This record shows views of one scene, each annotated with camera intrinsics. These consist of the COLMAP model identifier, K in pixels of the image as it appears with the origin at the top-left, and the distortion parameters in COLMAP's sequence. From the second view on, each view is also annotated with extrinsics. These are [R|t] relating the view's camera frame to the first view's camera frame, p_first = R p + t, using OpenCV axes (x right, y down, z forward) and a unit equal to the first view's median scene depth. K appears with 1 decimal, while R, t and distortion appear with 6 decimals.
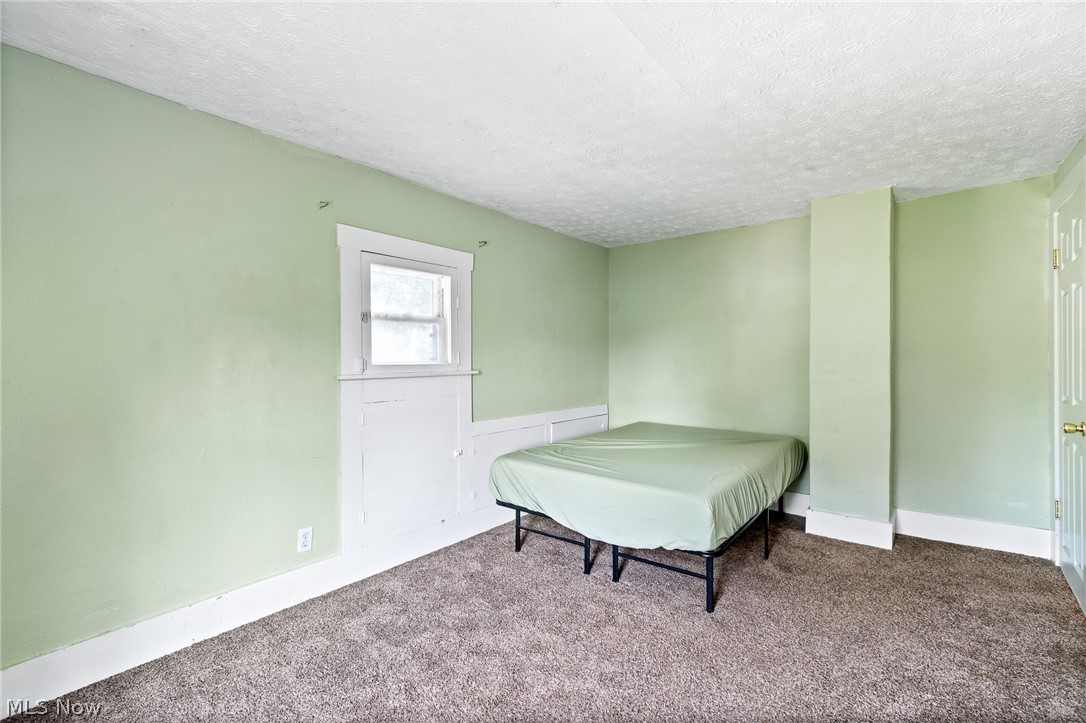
lens RADIAL K [[477.0, 0, 547.4], [0, 477.0, 359.4], [0, 0, 1]] dist [-0.001024, -0.000536]
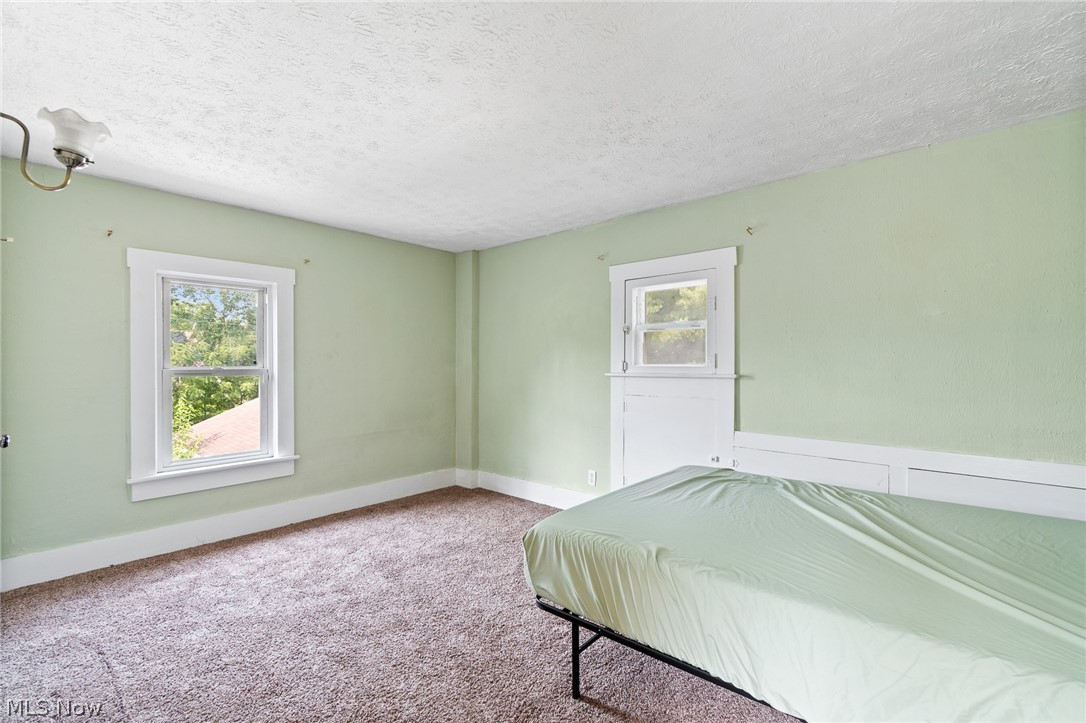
lens RADIAL K [[477.0, 0, 547.4], [0, 477.0, 359.4], [0, 0, 1]] dist [-0.001024, -0.000536]
pose [[-0.056548, 0.003394, -0.998394, 0.950716], [0.002048, 0.999993, 0.003283, -0.012312], [0.998398, -0.001859, -0.056554, 0.852416]]
